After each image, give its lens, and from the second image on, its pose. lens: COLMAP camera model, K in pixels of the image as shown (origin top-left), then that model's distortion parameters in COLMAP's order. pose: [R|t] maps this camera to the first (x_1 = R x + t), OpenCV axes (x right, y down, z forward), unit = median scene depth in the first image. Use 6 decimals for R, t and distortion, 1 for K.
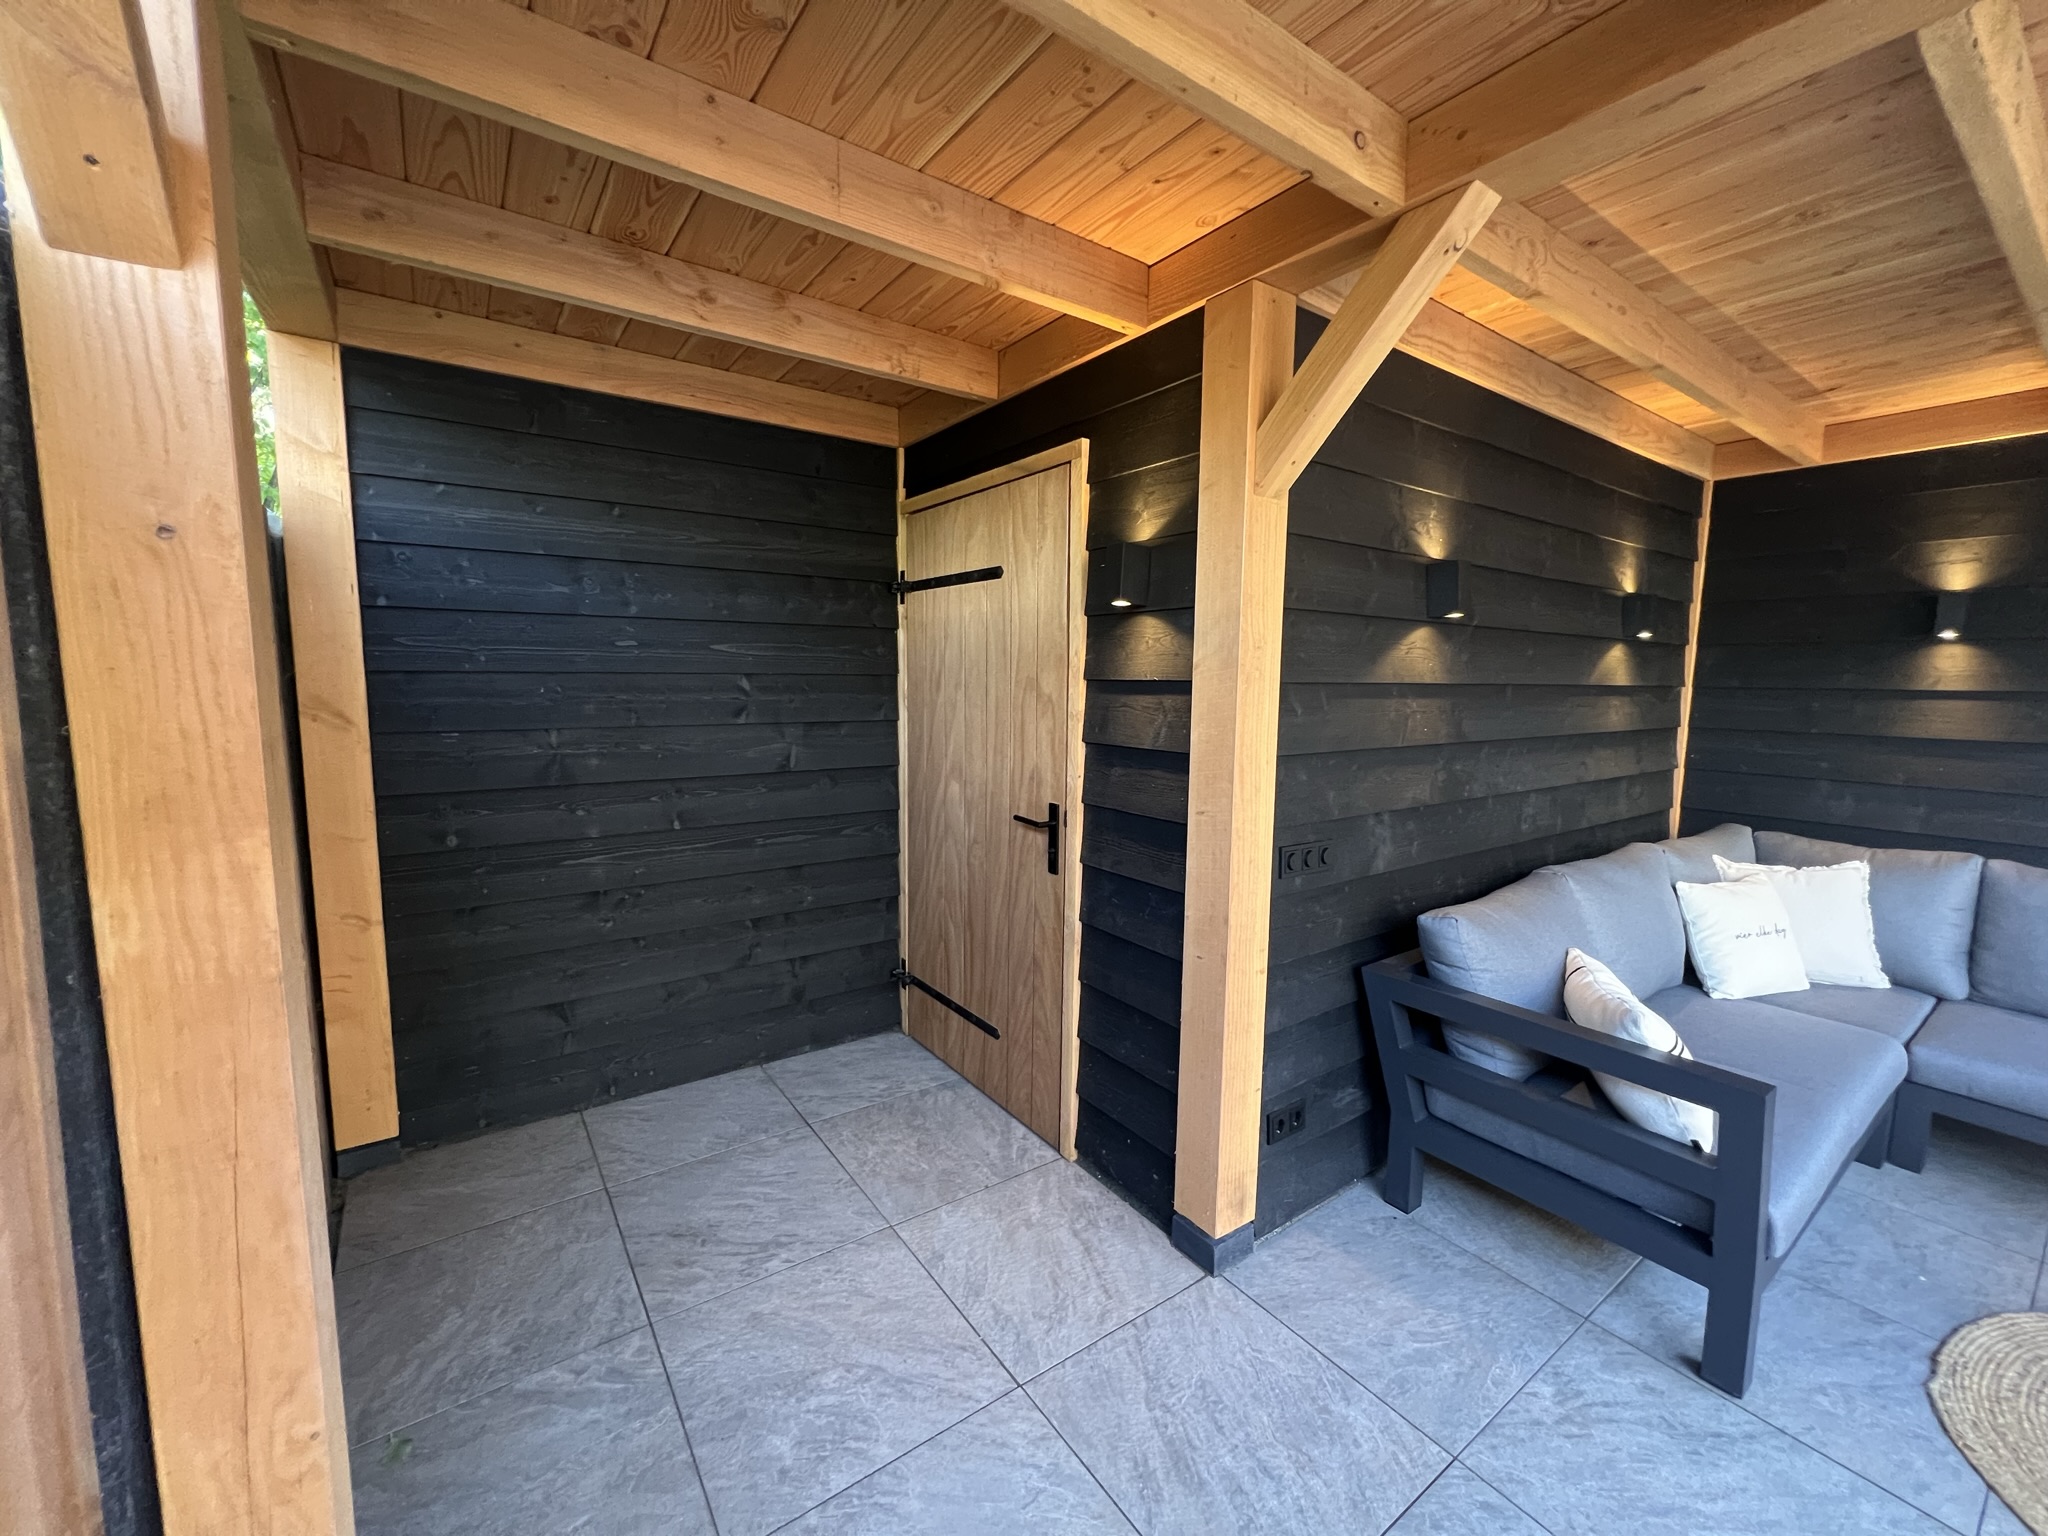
lens RADIAL K [[821.5, 0, 1019.6], [0, 821.5, 766.7], [0, 0, 1]] dist [-0.004288, 0.001538]
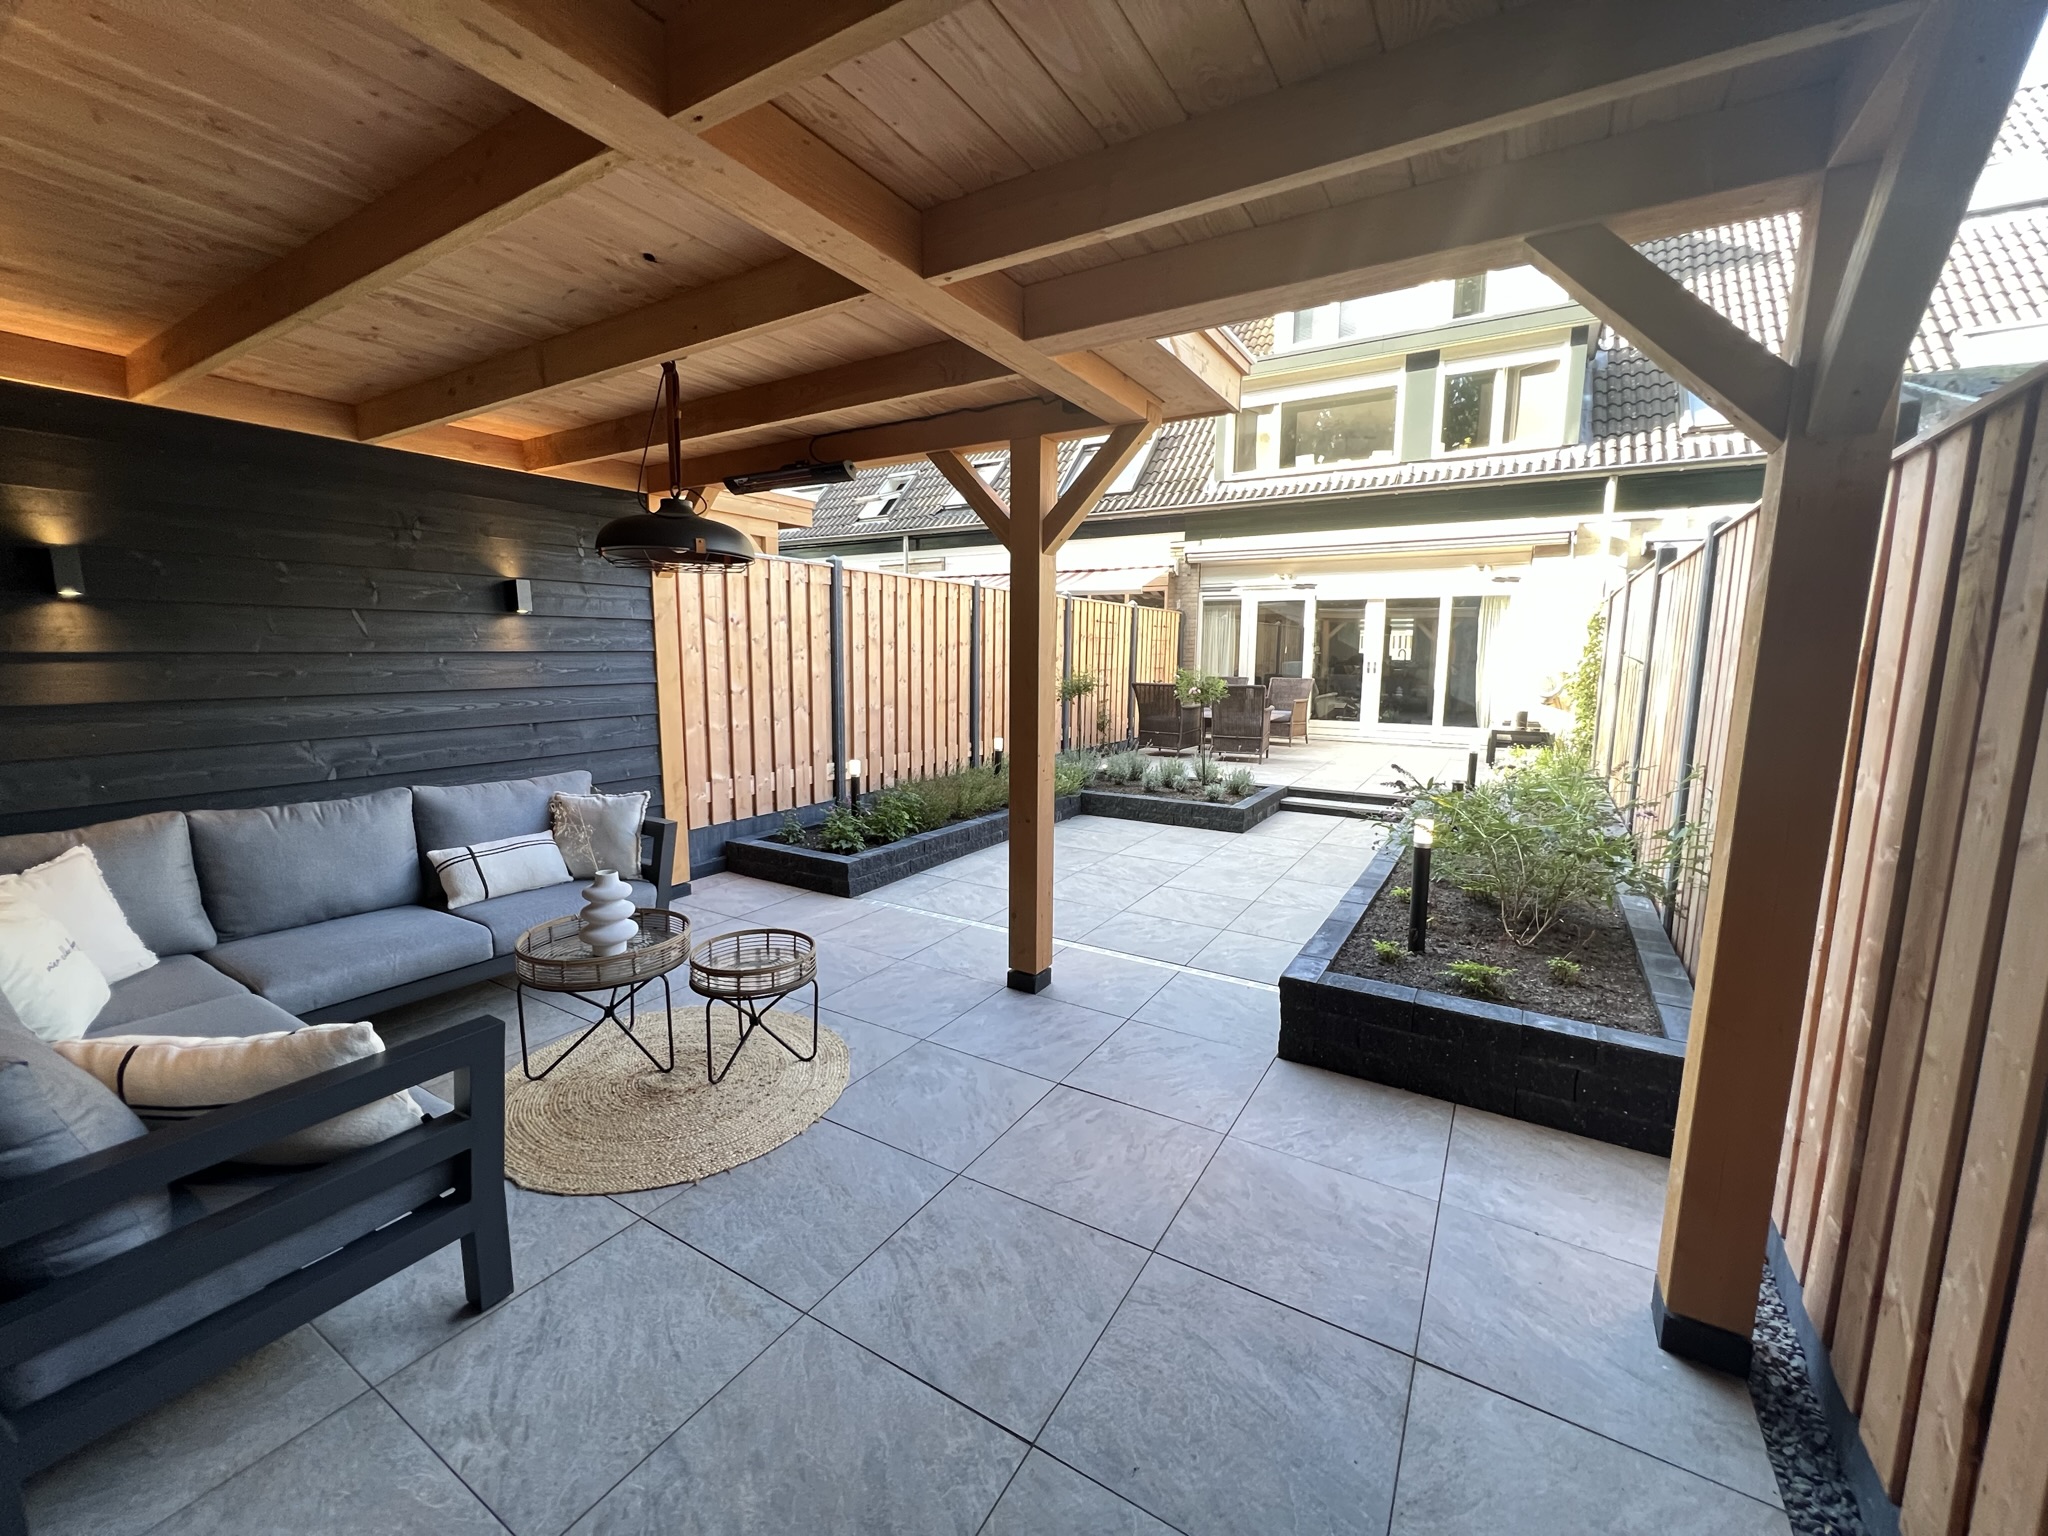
lens RADIAL K [[821.5, 0, 1020.0], [0, 821.5, 764.0], [0, 0, 1]] dist [-0.004288, 0.001538]
pose [[-0.398353, -0.139141, 0.906617, -0.217362], [0.091193, 0.977522, 0.190092, -0.058129], [-0.912688, 0.158401, -0.376710, 0.471828]]
